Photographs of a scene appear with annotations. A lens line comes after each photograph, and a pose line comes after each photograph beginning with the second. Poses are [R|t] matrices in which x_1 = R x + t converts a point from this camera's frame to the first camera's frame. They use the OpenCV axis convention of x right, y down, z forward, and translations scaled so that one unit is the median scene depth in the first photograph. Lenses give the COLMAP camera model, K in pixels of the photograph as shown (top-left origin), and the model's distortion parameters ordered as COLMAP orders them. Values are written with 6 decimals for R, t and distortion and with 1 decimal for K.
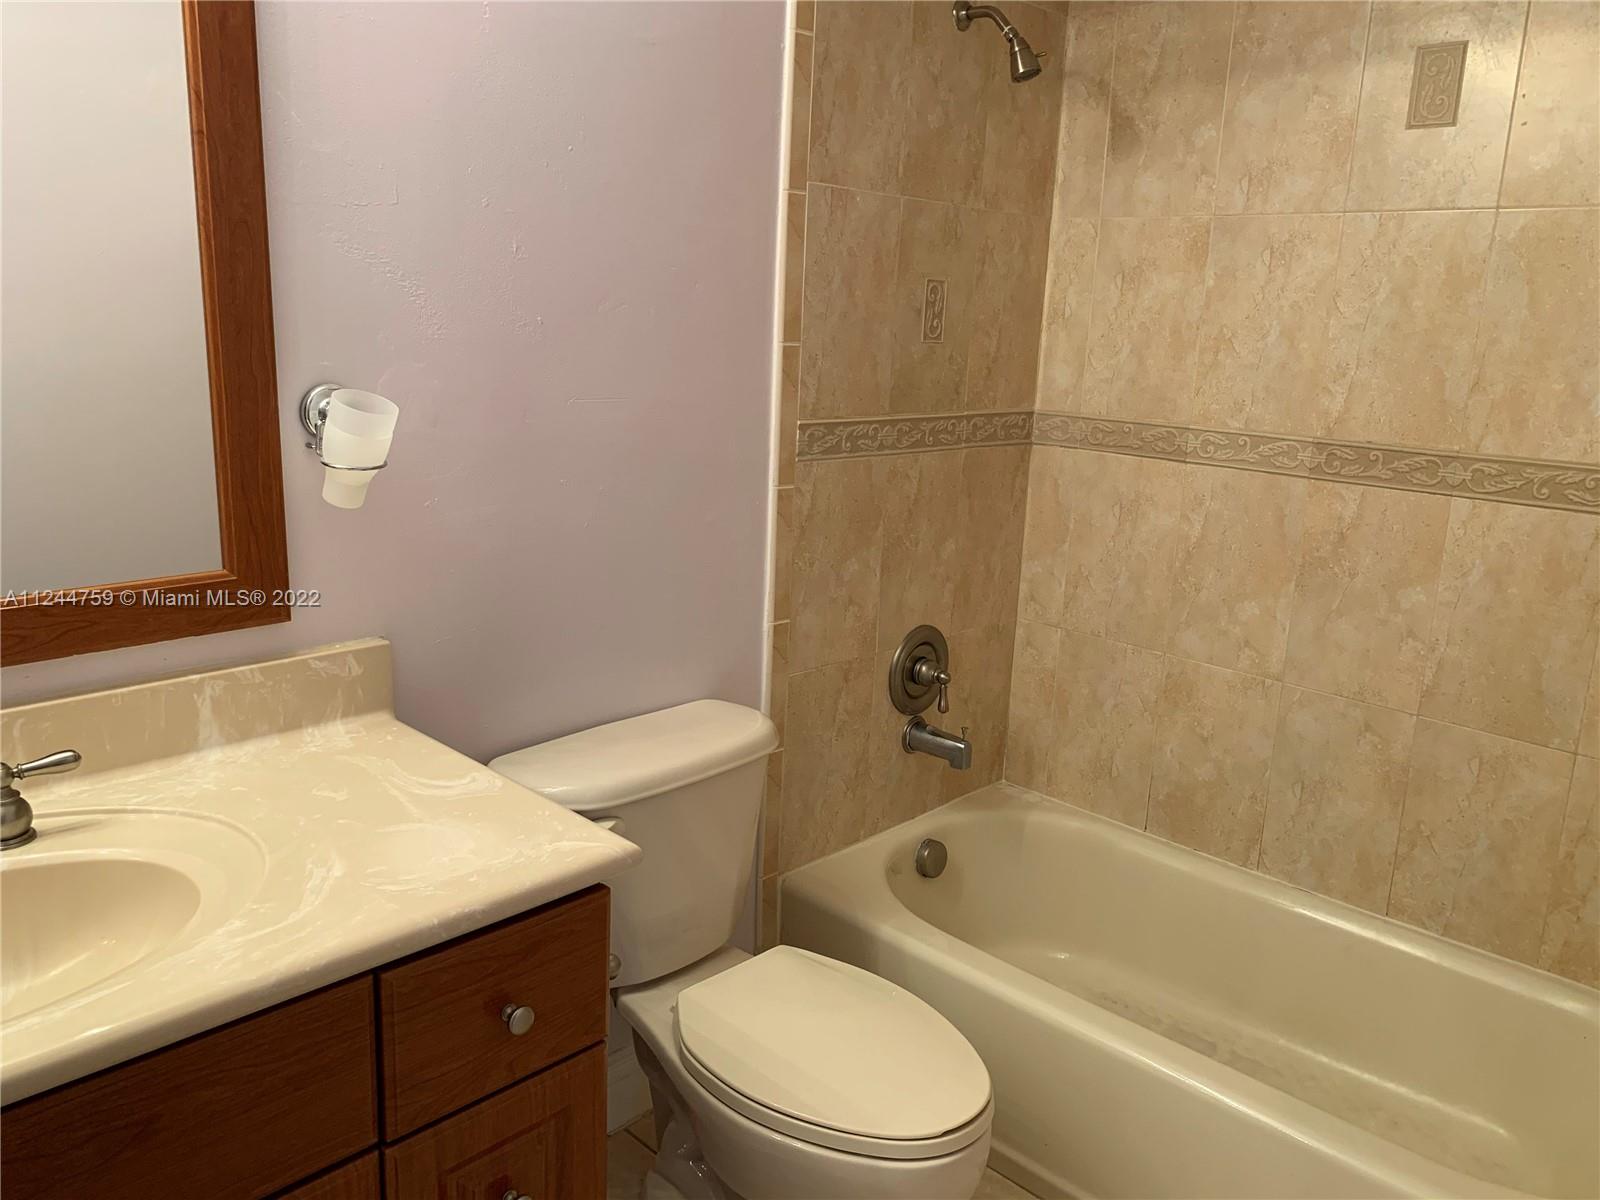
lens RADIAL K [[1233.3, 0, 827.1], [0, 1233.3, 599.5], [0, 0, 1]] dist [0.030763, -0.050065]
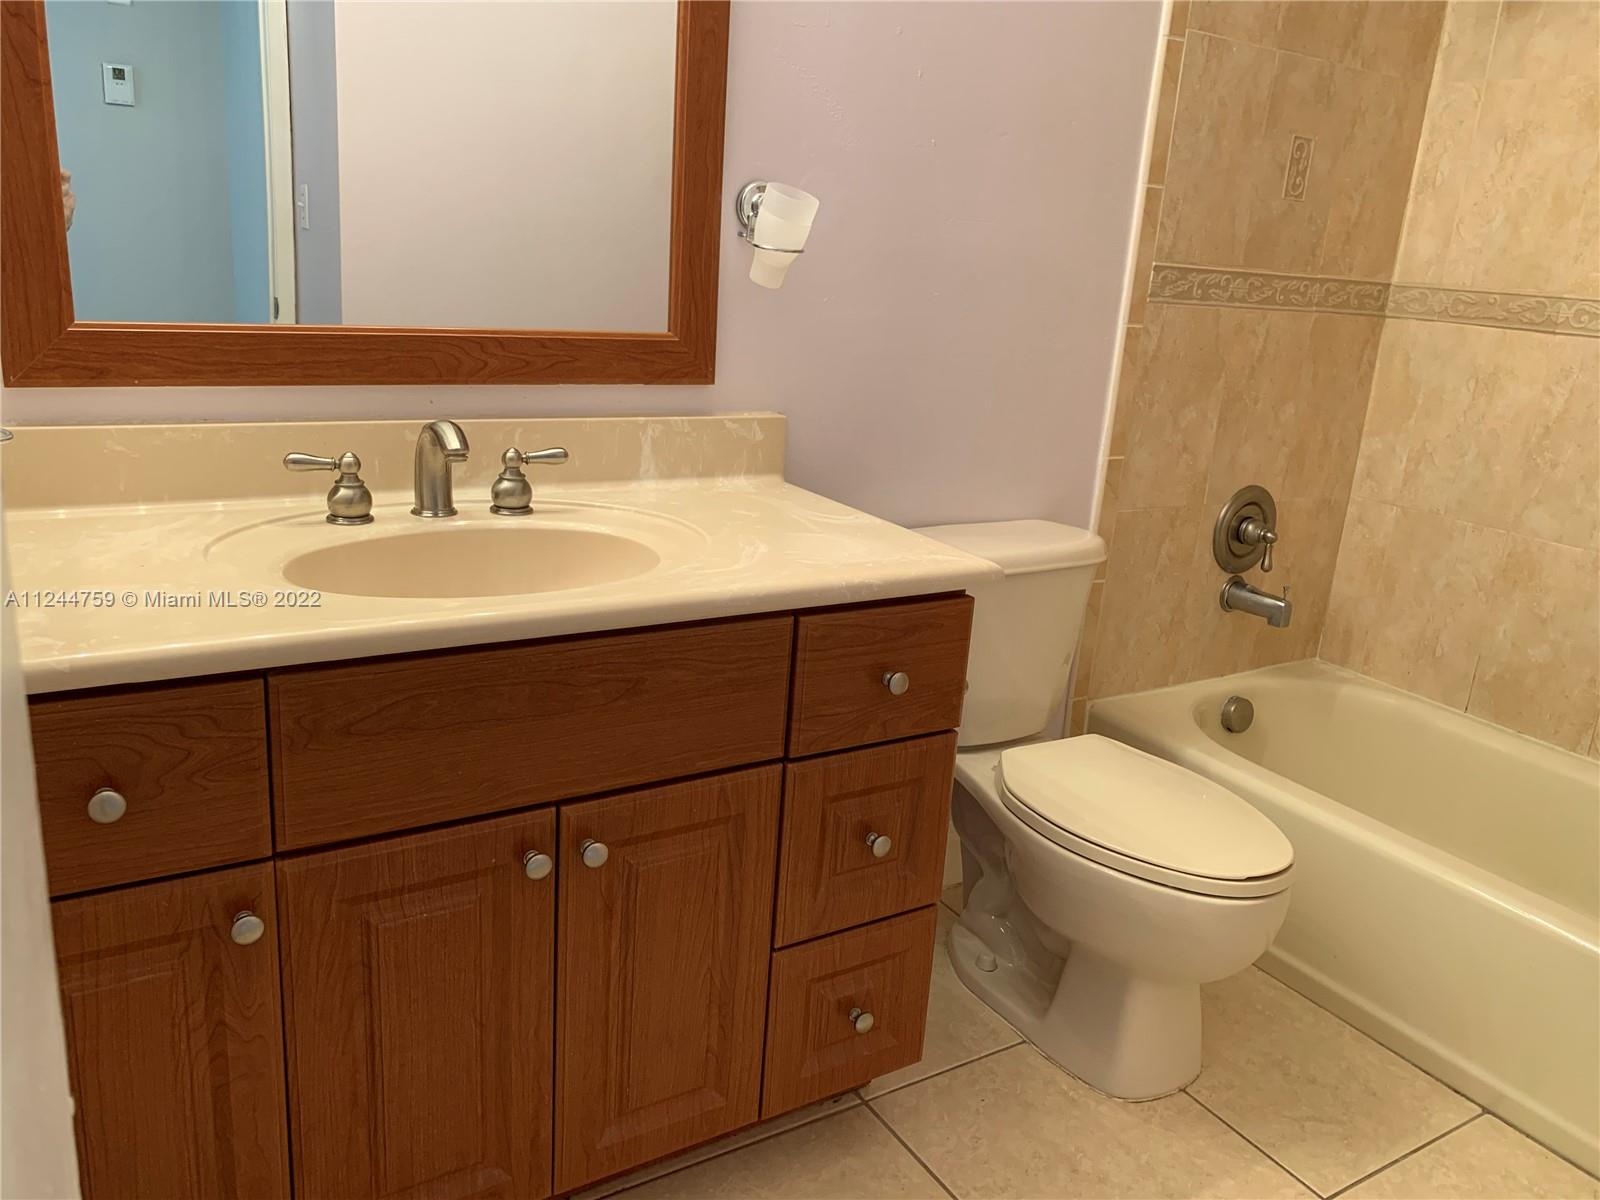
lens RADIAL K [[1233.3, 0, 827.1], [0, 1233.3, 599.5], [0, 0, 1]] dist [0.030763, -0.050065]
pose [[0.969074, 0.093822, -0.228239, -0.022228], [-0.083216, 0.994975, 0.055680, 0.091759], [0.232316, -0.034965, 0.972012, -0.086159]]
